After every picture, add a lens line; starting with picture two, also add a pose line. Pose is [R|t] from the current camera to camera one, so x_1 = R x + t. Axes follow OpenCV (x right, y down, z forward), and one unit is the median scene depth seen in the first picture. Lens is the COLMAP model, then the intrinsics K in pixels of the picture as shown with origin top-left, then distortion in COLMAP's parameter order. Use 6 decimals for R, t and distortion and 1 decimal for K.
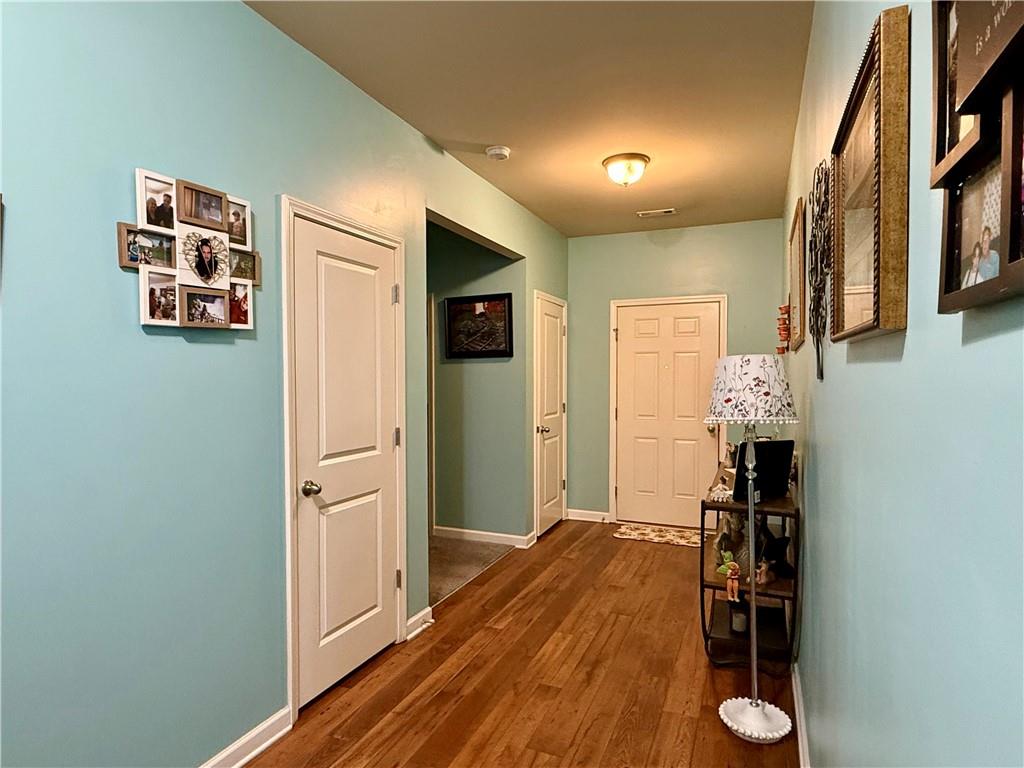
lens RADIAL K [[585.8, 0, 504.7], [0, 585.8, 381.7], [0, 0, 1]] dist [-0.011143, -0.000945]
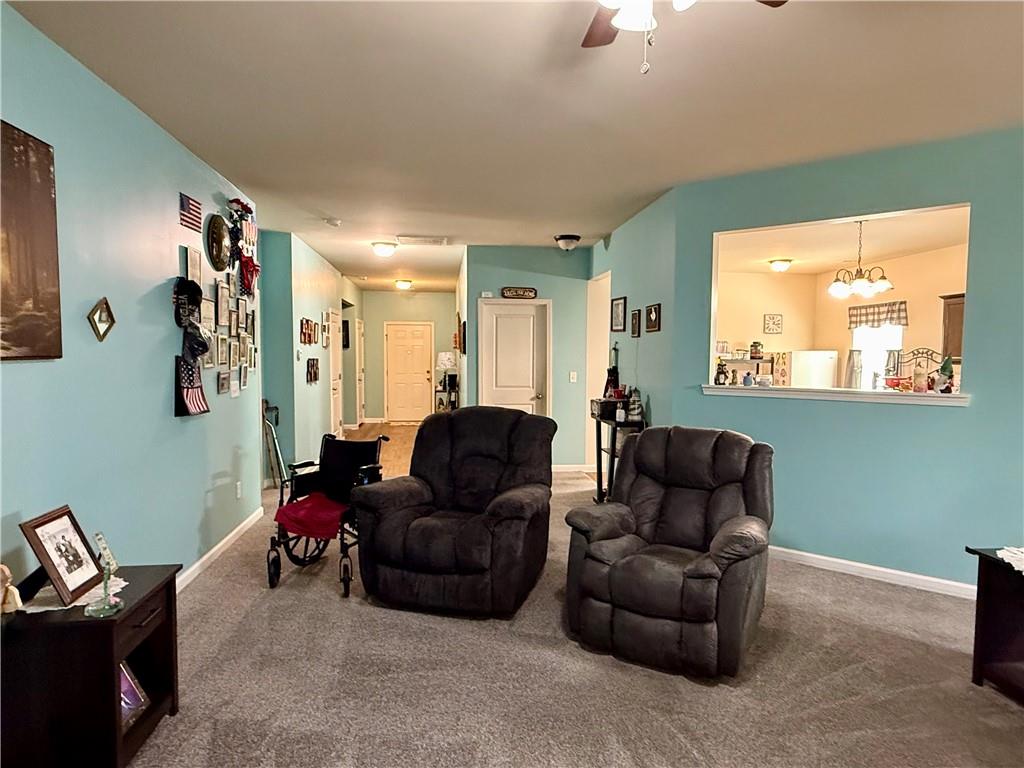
lens RADIAL K [[585.8, 0, 508.9], [0, 585.8, 383.9], [0, 0, 1]] dist [-0.011143, -0.000945]
pose [[0.863172, -0.010617, 0.504799, -0.588534], [-0.009997, 0.999224, 0.038110, 0.004390], [-0.504811, -0.037942, 0.862396, -1.270007]]
